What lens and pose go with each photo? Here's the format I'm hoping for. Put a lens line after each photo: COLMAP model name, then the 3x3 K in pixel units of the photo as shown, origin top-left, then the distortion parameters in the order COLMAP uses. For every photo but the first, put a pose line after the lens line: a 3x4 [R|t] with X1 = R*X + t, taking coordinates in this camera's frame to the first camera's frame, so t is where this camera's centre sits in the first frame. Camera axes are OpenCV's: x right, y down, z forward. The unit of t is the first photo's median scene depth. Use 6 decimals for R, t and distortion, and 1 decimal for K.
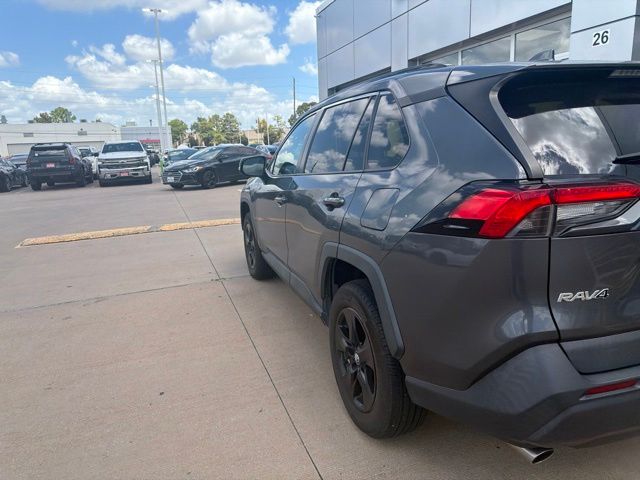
lens RADIAL K [[458.0, 0, 324.6], [0, 458.0, 236.1], [0, 0, 1]] dist [0.031139, -0.042554]
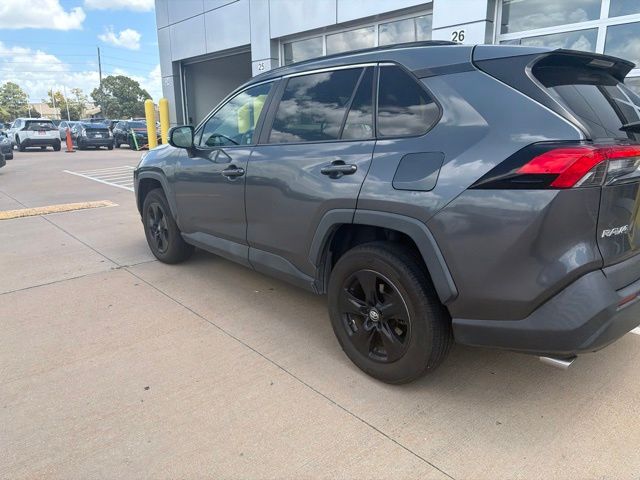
lens RADIAL K [[458.0, 0, 328.1], [0, 458.0, 233.4], [0, 0, 1]] dist [0.031139, -0.042554]
pose [[0.924330, -0.057201, 0.377282, -0.171049], [0.045724, 0.998180, 0.039314, 0.011917], [-0.378845, -0.019088, 0.925263, 0.025020]]
